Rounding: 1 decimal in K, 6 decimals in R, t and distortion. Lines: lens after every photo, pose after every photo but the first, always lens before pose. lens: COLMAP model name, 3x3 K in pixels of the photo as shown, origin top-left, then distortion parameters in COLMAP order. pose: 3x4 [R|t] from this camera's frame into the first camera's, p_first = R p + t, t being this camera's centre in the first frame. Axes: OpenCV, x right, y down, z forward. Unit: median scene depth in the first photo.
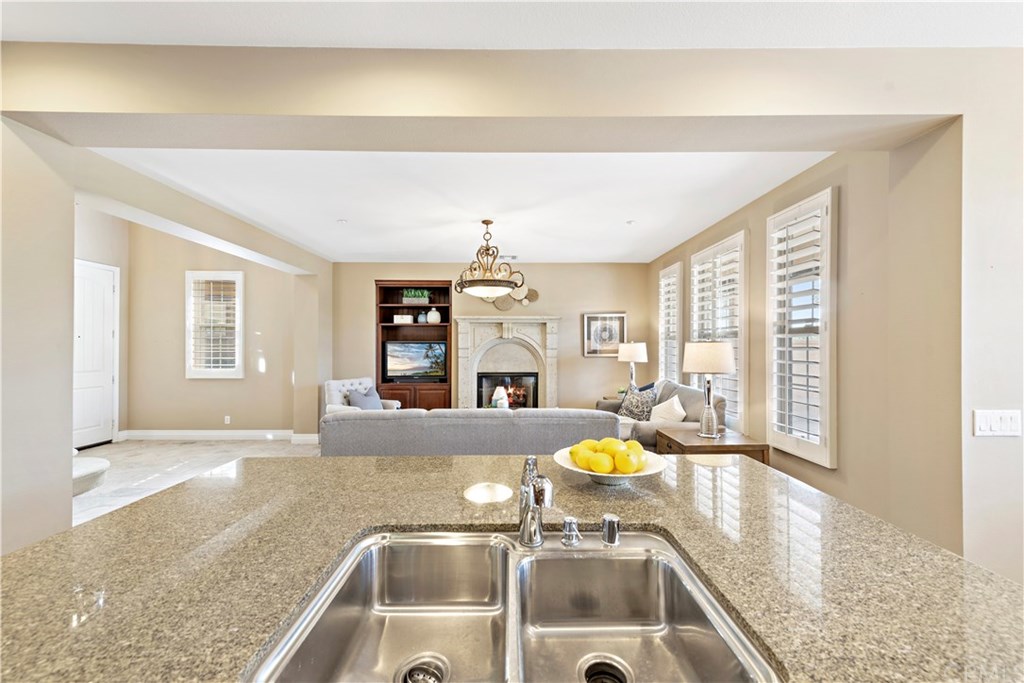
lens RADIAL K [[401.1, 0, 513.5], [0, 401.1, 344.7], [0, 0, 1]] dist [0.008620, -0.000589]
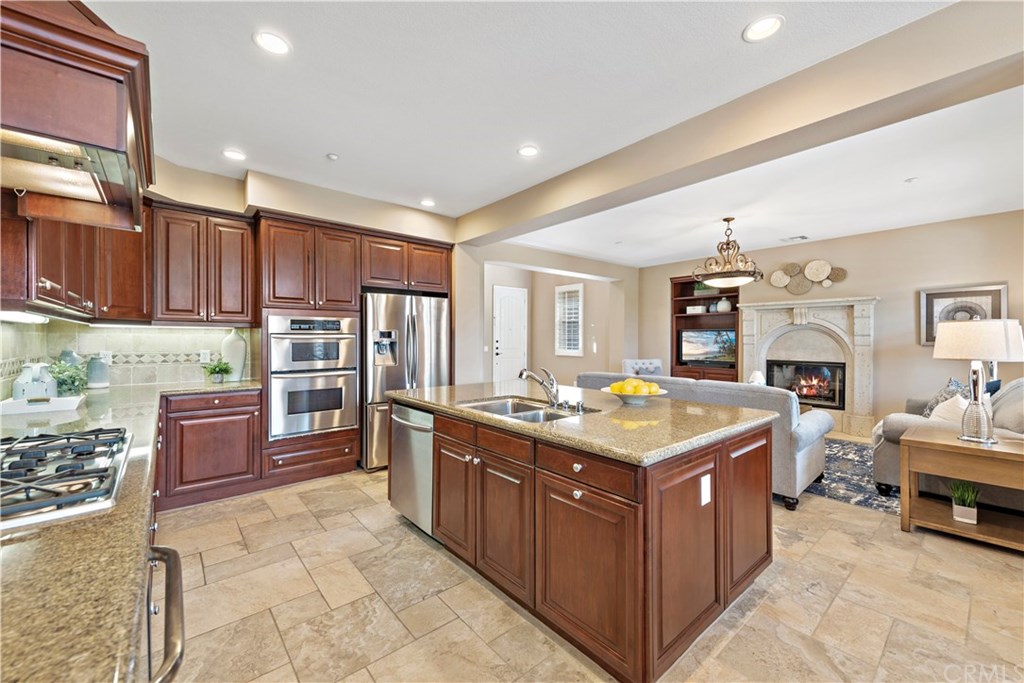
lens RADIAL K [[404.1, 0, 514.1], [0, 404.1, 339.0], [0, 0, 1]] dist [0.008116, -0.000998]
pose [[0.636020, 0.002763, -0.771668, 0.288636], [0.001096, 0.999989, 0.004484, 0.013061], [0.771672, -0.003698, 0.636010, -0.115316]]
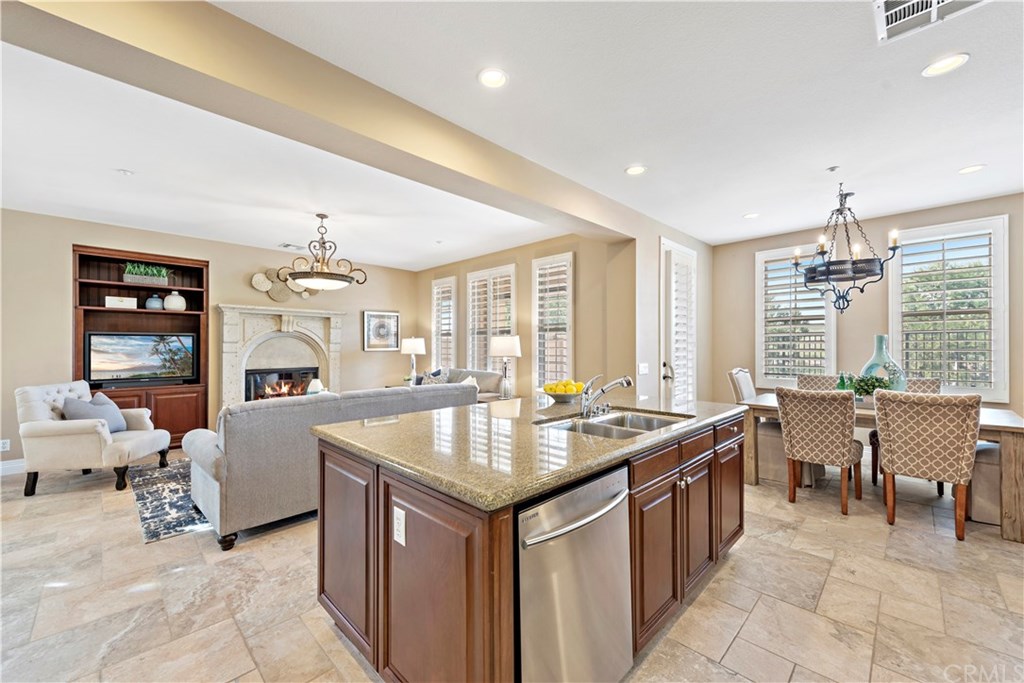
lens RADIAL K [[401.1, 0, 513.5], [0, 401.1, 344.7], [0, 0, 1]] dist [0.008620, -0.000589]
pose [[0.712585, 0.003624, 0.701576, -0.297155], [-0.001724, 0.999993, -0.003414, 0.016702], [-0.701584, 0.001223, 0.712586, -0.046913]]
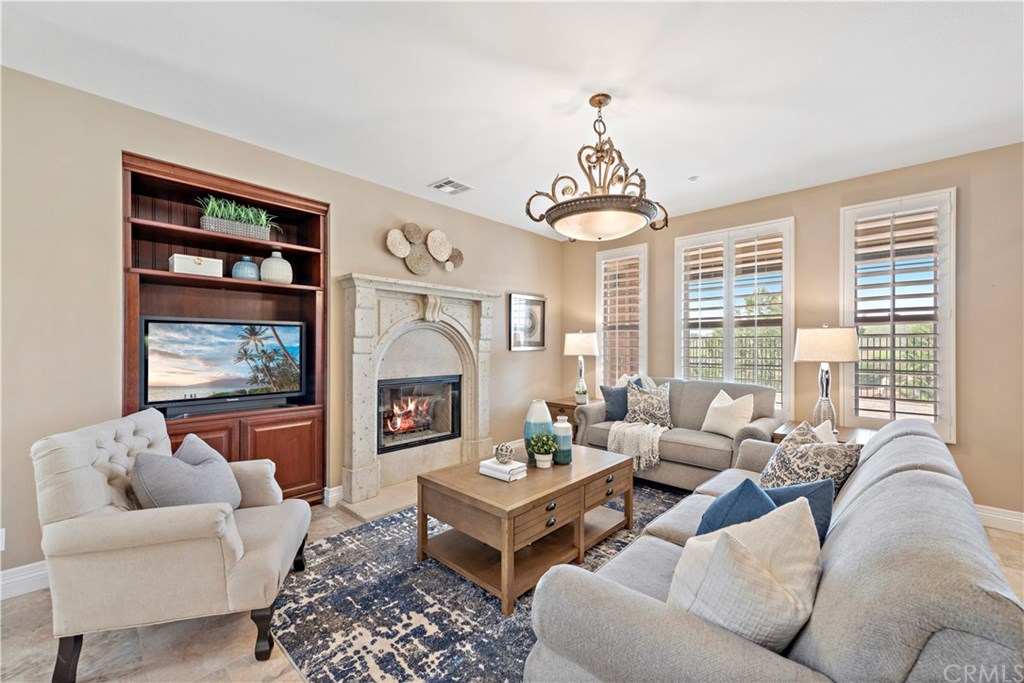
lens RADIAL K [[408.5, 0, 512.0], [0, 408.5, 341.5], [0, 0, 1]] dist [0.013546, -0.000310]
pose [[0.694675, 0.009780, 0.719257, -0.376033], [-0.005445, 0.999950, -0.008337, 0.019546], [-0.719303, 0.001875, 0.694694, 0.476734]]
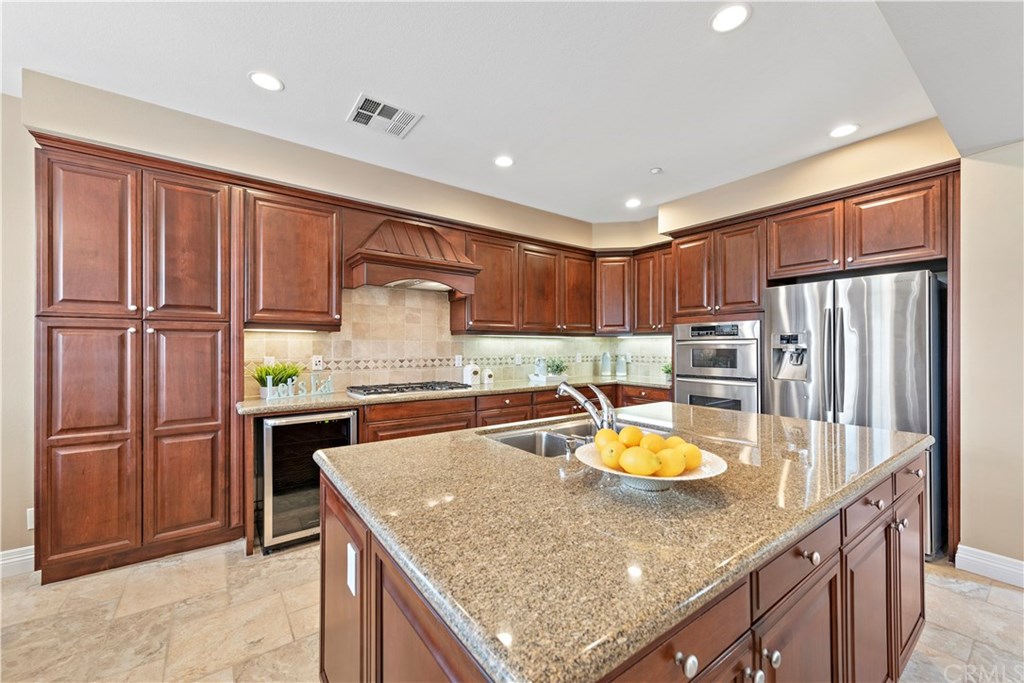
lens RADIAL K [[419.5, 0, 512.0], [0, 419.5, 341.5], [0, 0, 1]] dist [0.032057, -0.000216]
pose [[-0.805832, -0.002745, -0.592138, 0.228417], [0.006191, 0.999896, -0.013061, 0.016361], [0.592112, -0.014191, -0.805731, 0.362867]]
